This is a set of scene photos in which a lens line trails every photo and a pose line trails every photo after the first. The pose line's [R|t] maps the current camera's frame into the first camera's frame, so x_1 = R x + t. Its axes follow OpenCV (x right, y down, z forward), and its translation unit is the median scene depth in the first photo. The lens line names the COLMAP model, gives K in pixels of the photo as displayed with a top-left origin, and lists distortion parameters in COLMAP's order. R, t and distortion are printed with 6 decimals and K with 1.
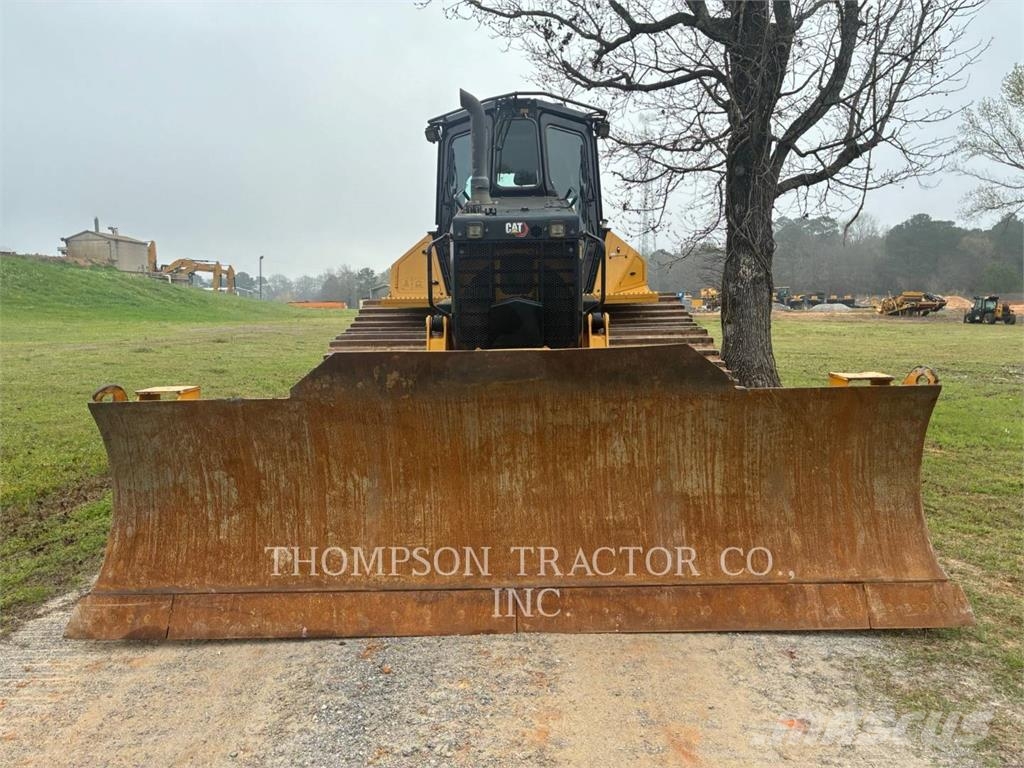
lens RADIAL K [[779.0, 0, 517.6], [0, 779.0, 383.2], [0, 0, 1]] dist [0.055507, -0.079345]
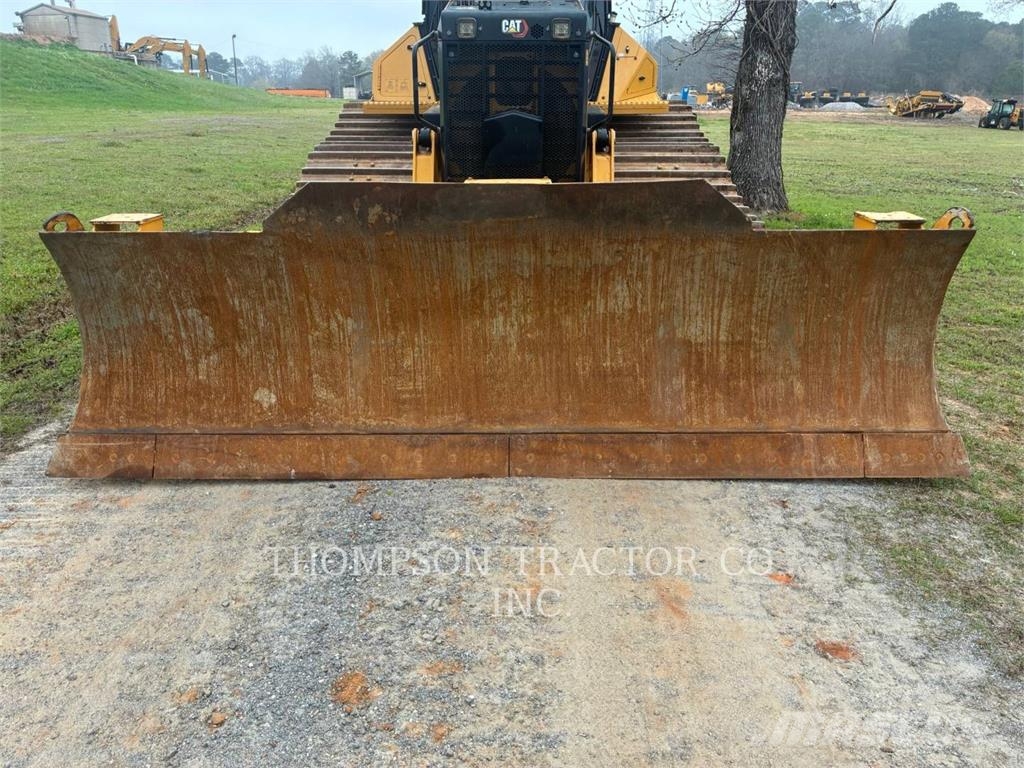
lens RADIAL K [[779.0, 0, 517.6], [0, 779.0, 383.2], [0, 0, 1]] dist [0.055507, -0.079345]
pose [[0.999785, 0.015638, 0.013631, -0.004895], [-0.018533, 0.968547, 0.248138, -0.040632], [-0.009321, -0.248337, 0.968629, 0.070575]]
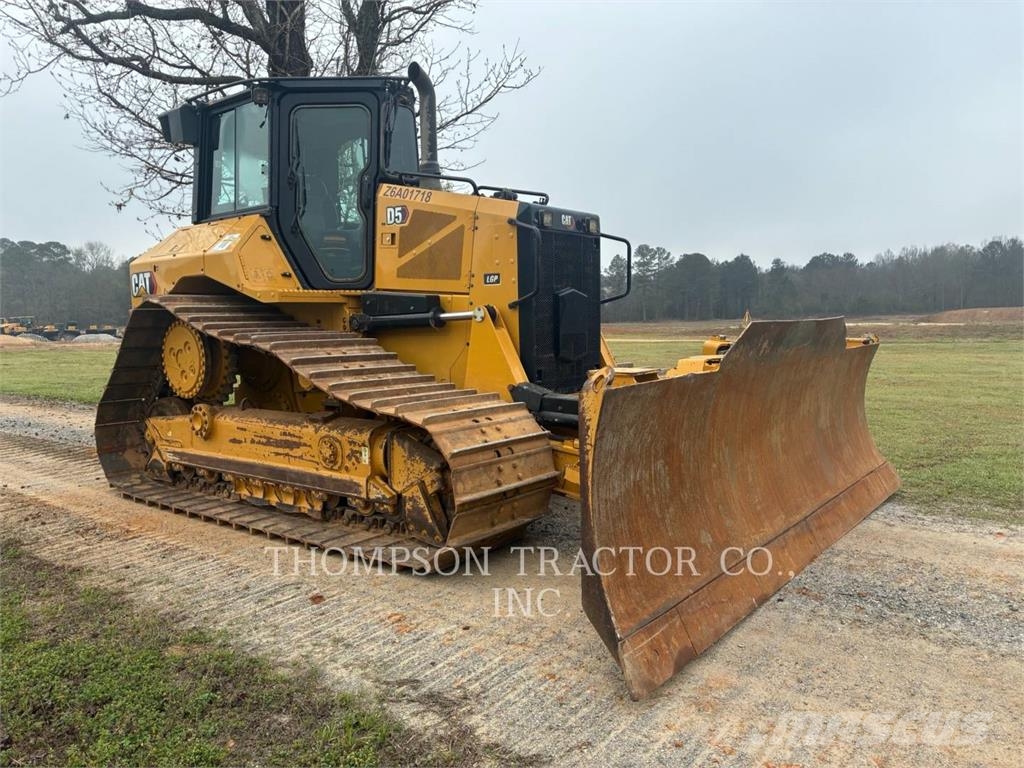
lens RADIAL K [[779.0, 0, 517.6], [0, 779.0, 383.2], [0, 0, 1]] dist [0.055507, -0.079345]
pose [[0.607025, -0.060809, 0.792352, -1.168158], [0.093187, 0.995636, 0.005019, 0.006374], [-0.789200, 0.070791, 0.610043, 0.582808]]
